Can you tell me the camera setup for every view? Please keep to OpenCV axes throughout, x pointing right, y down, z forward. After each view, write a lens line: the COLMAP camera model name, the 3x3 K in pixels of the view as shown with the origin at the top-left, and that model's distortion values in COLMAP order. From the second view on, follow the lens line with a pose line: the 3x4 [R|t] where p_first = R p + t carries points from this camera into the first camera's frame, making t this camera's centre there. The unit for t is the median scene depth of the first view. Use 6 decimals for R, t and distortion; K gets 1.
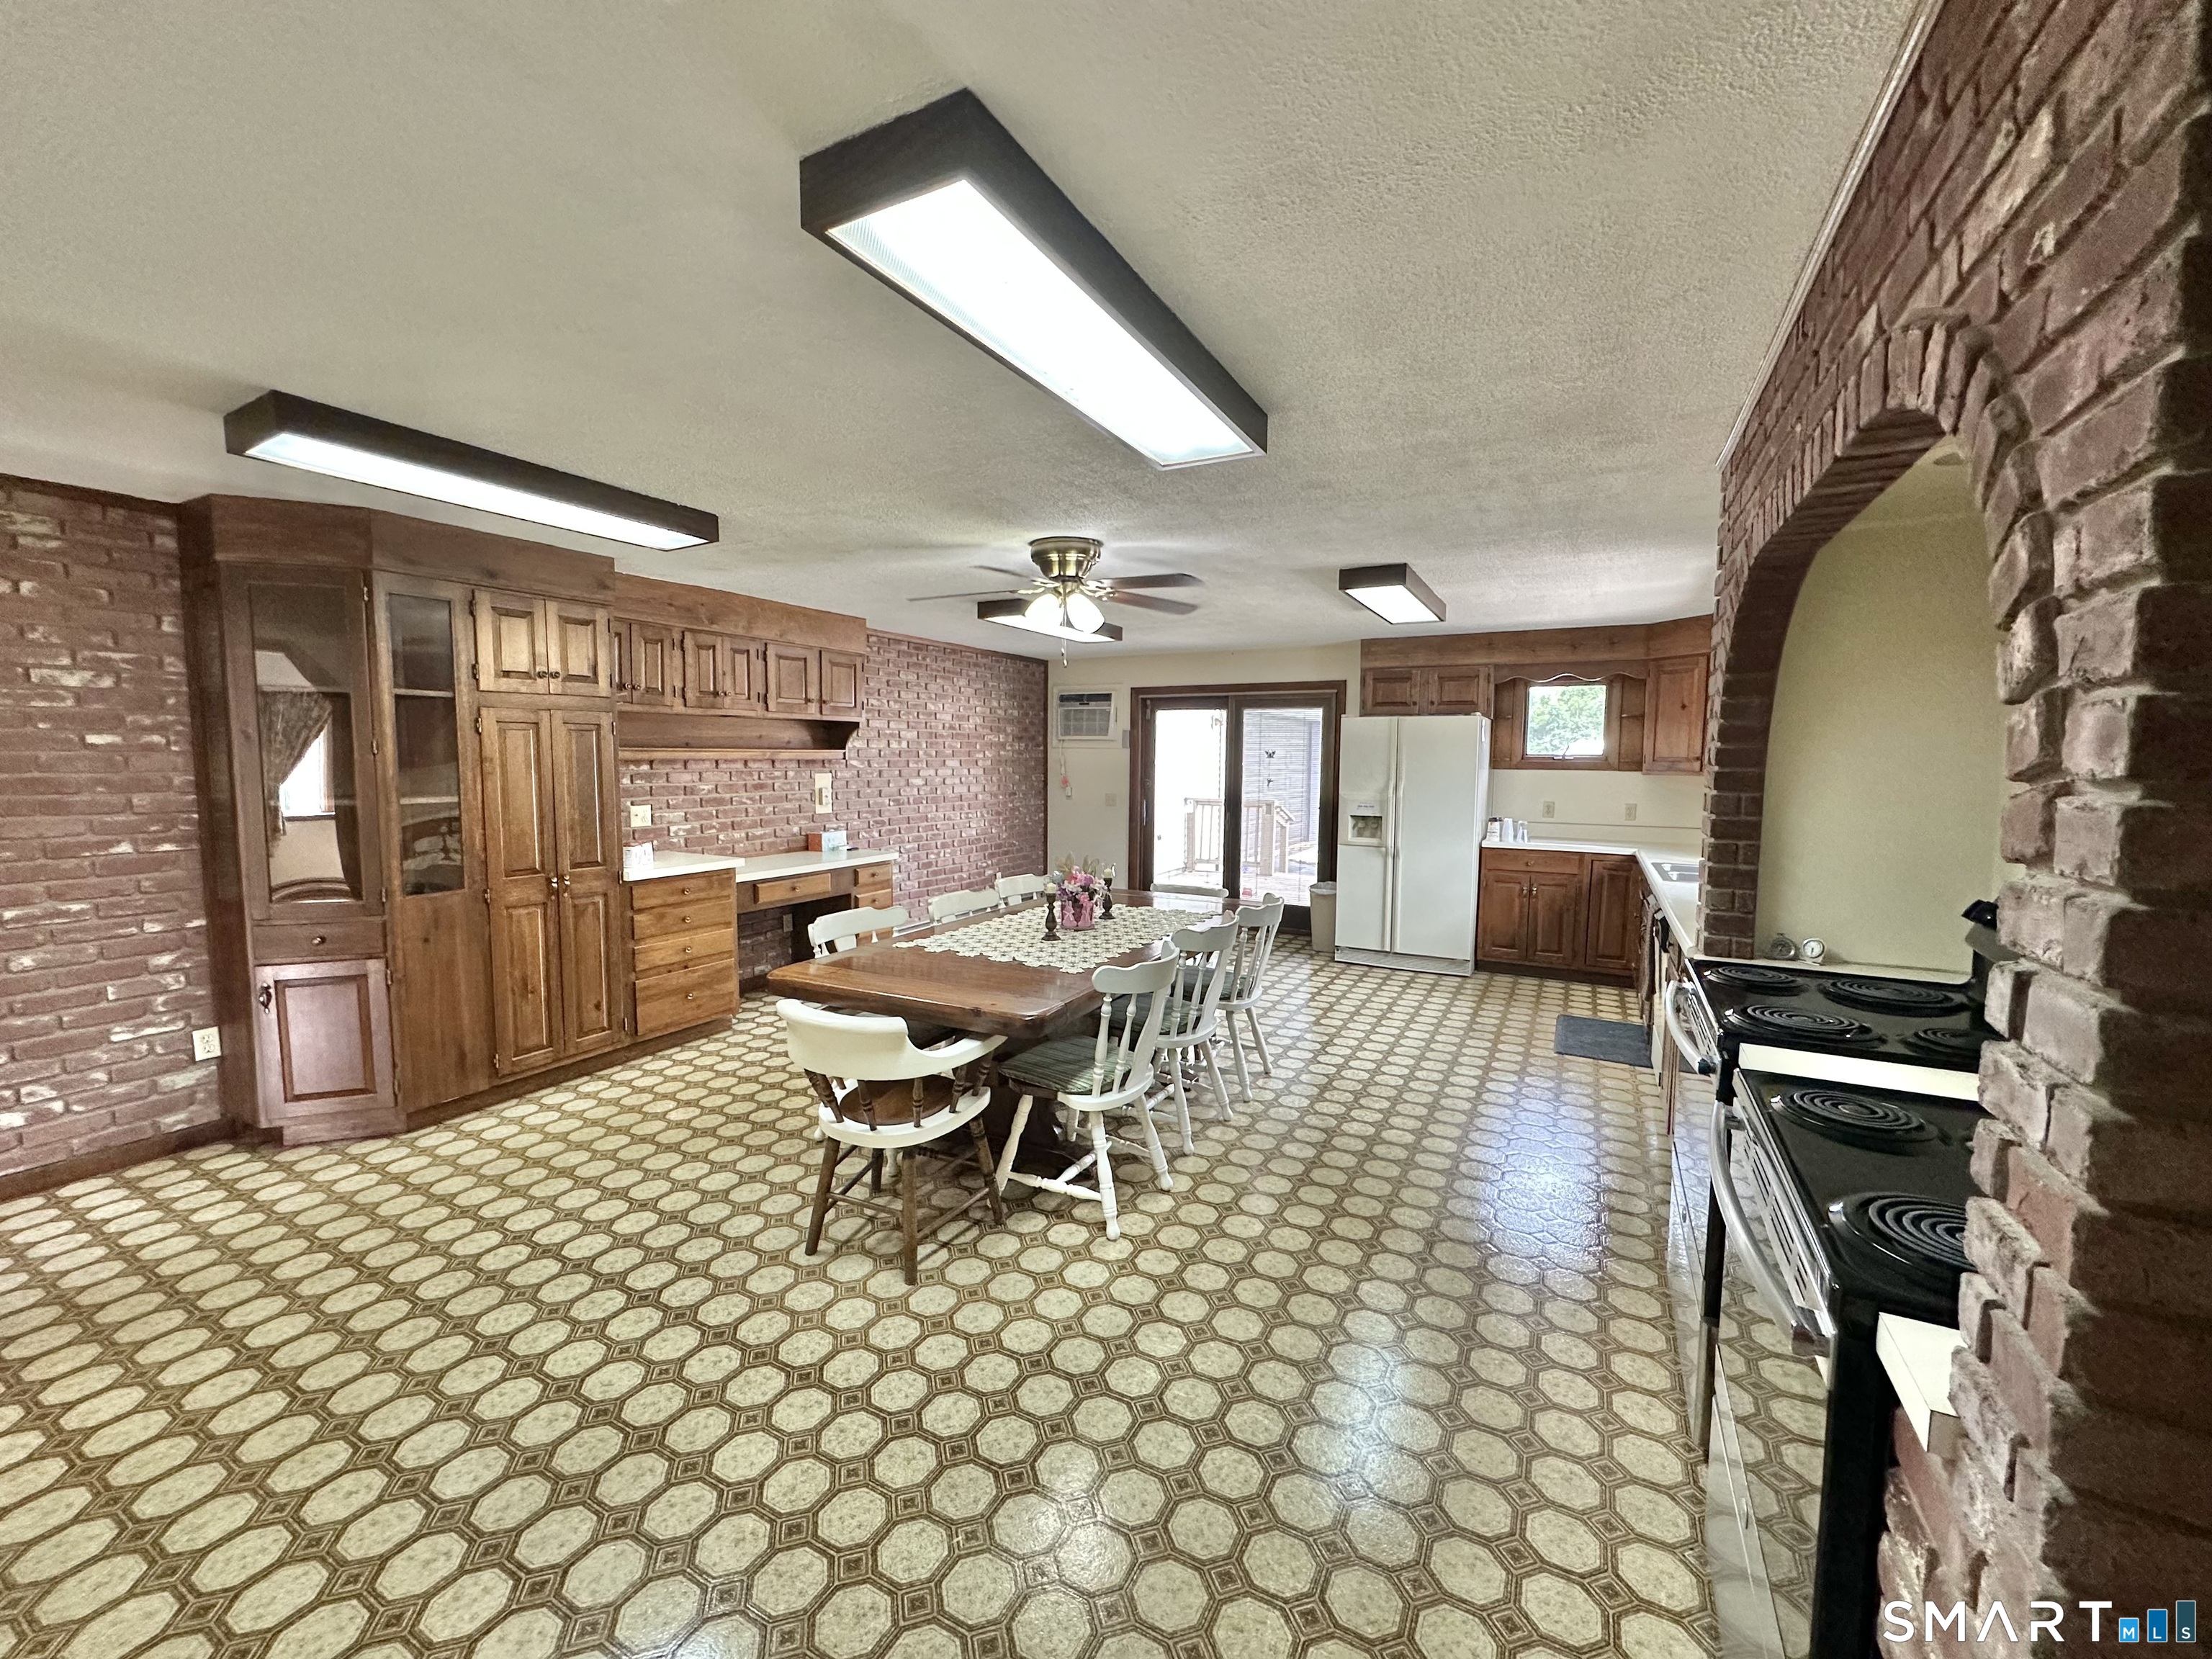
lens RADIAL K [[884.0, 0, 1104.6], [0, 884.0, 833.4], [0, 0, 1]] dist [0.000021, 0.000258]
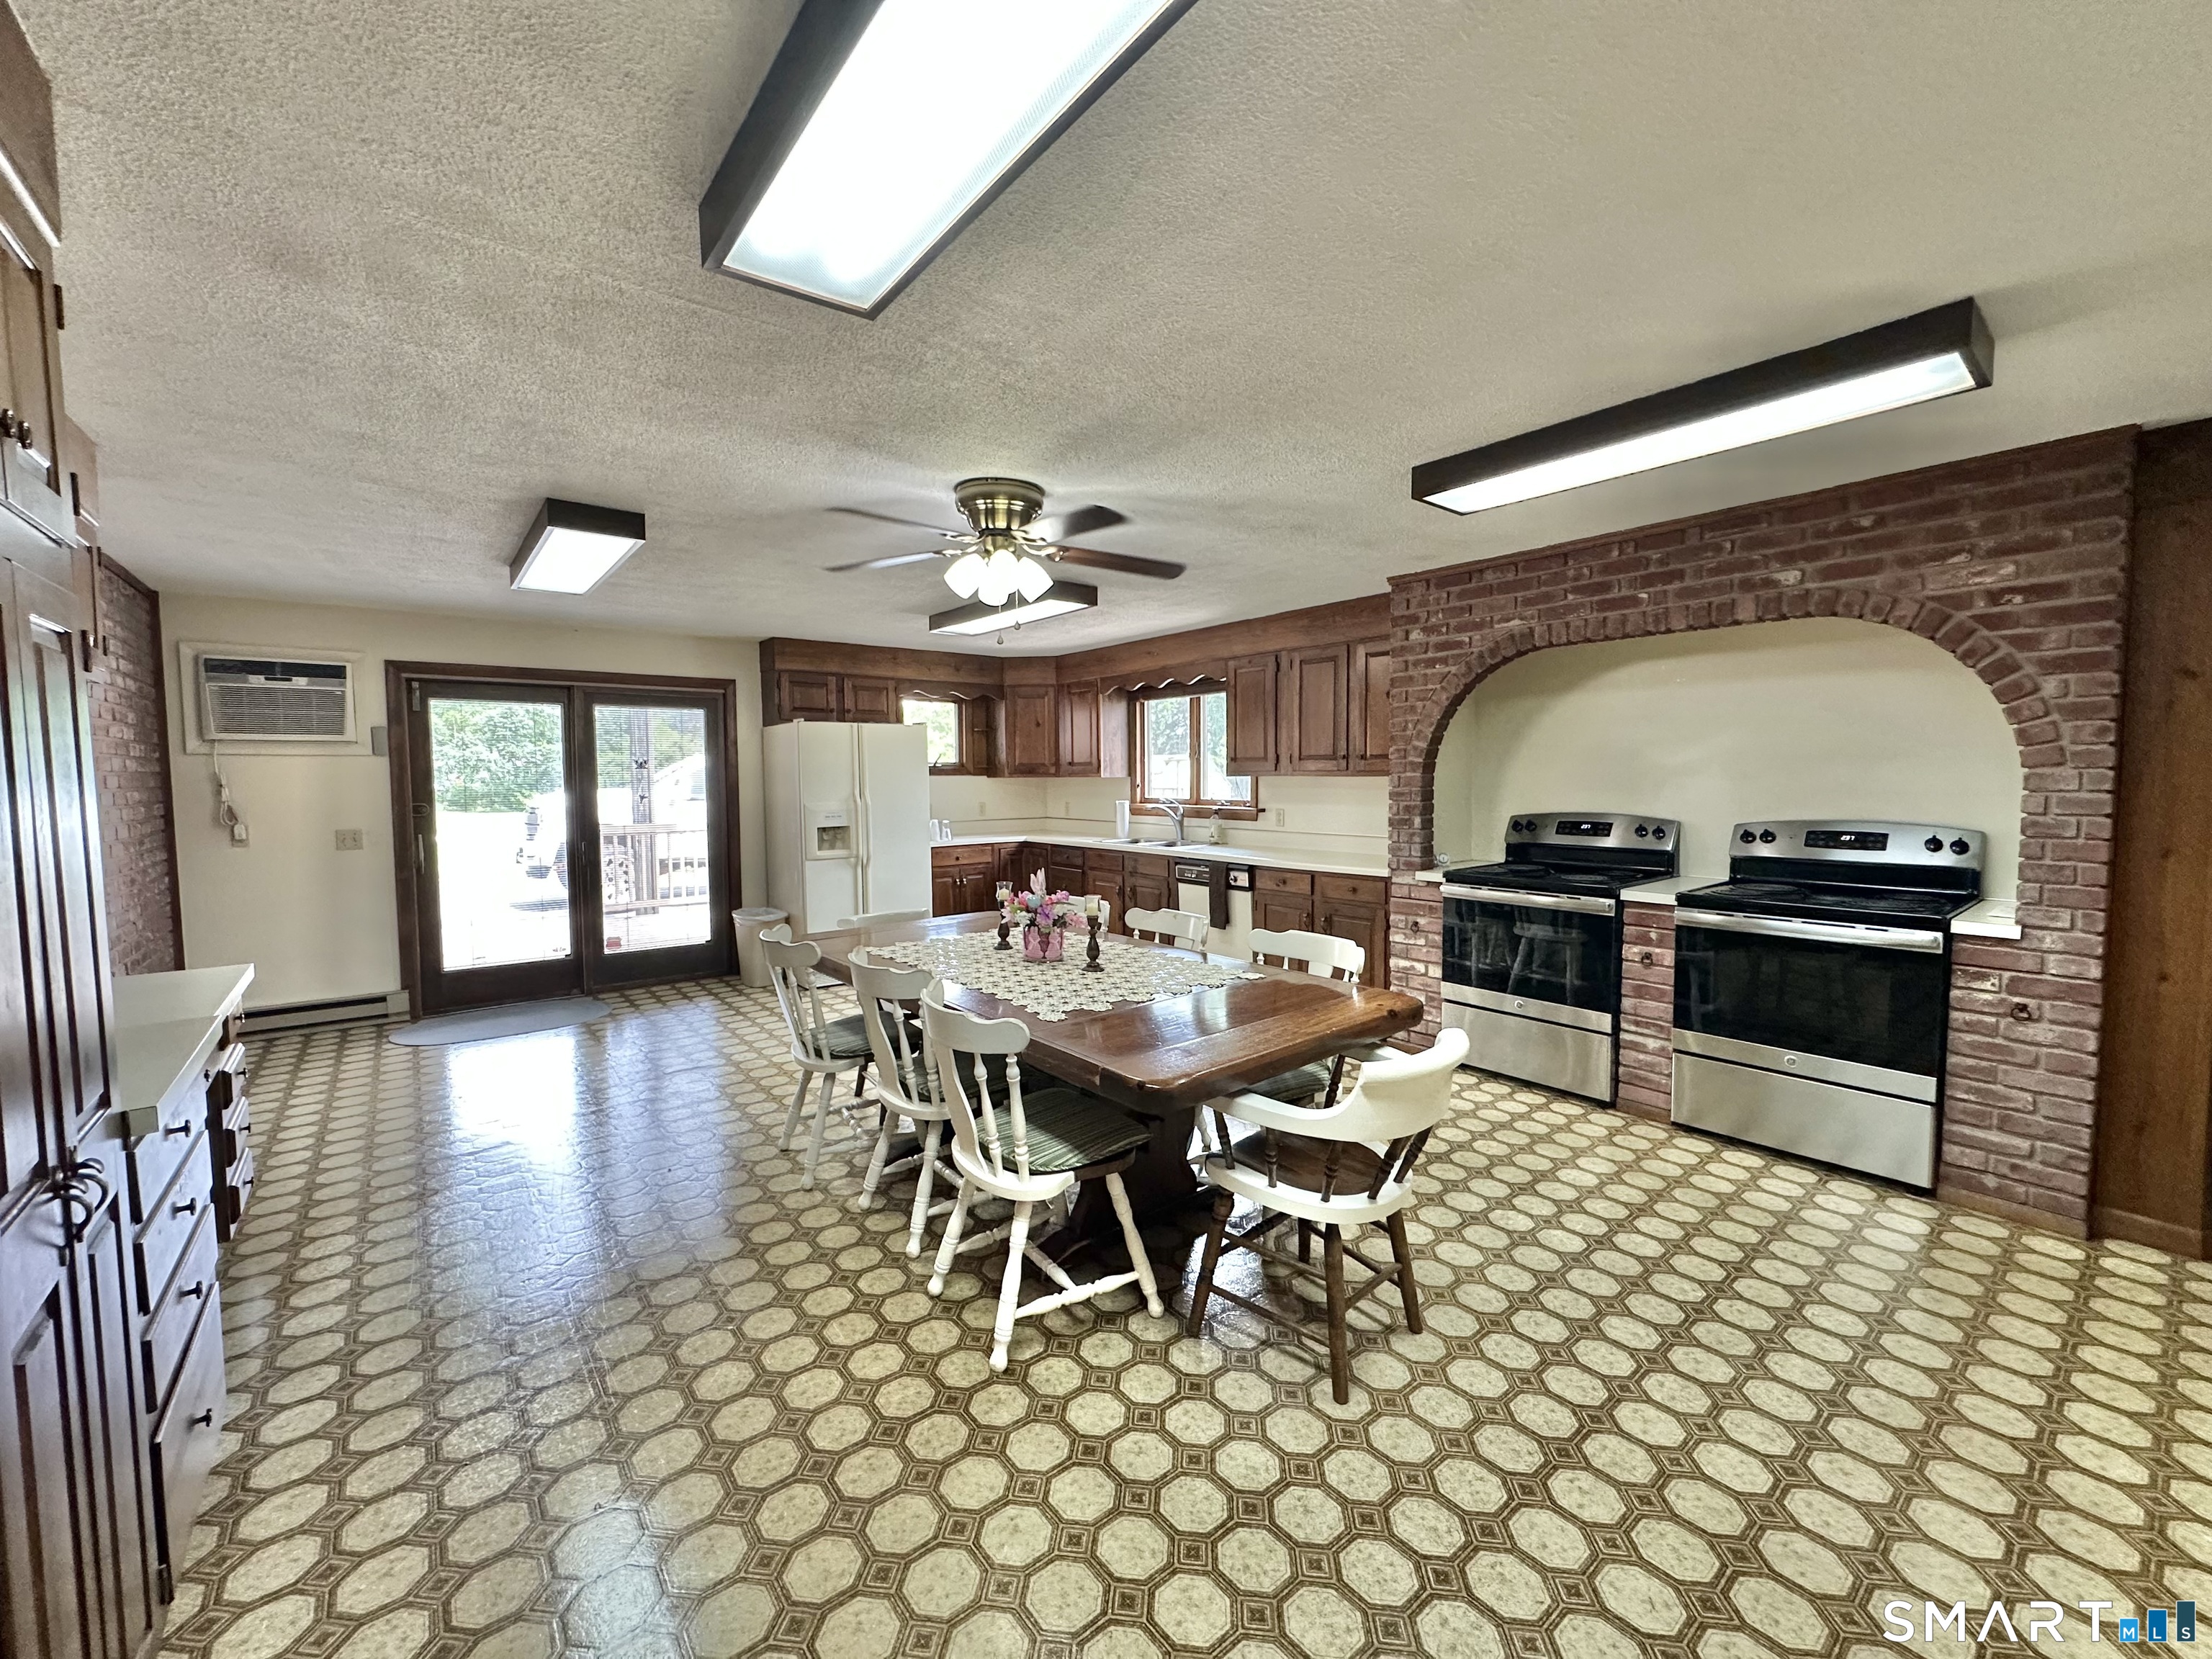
lens RADIAL K [[884.0, 0, 1100.8], [0, 884.0, 822.2], [0, 0, 1]] dist [0.000021, 0.000258]
pose [[0.392032, -0.061257, 0.917910, -0.381866], [0.091535, 0.995427, 0.027337, -0.020350], [-0.915386, 0.073304, 0.395847, 0.302311]]
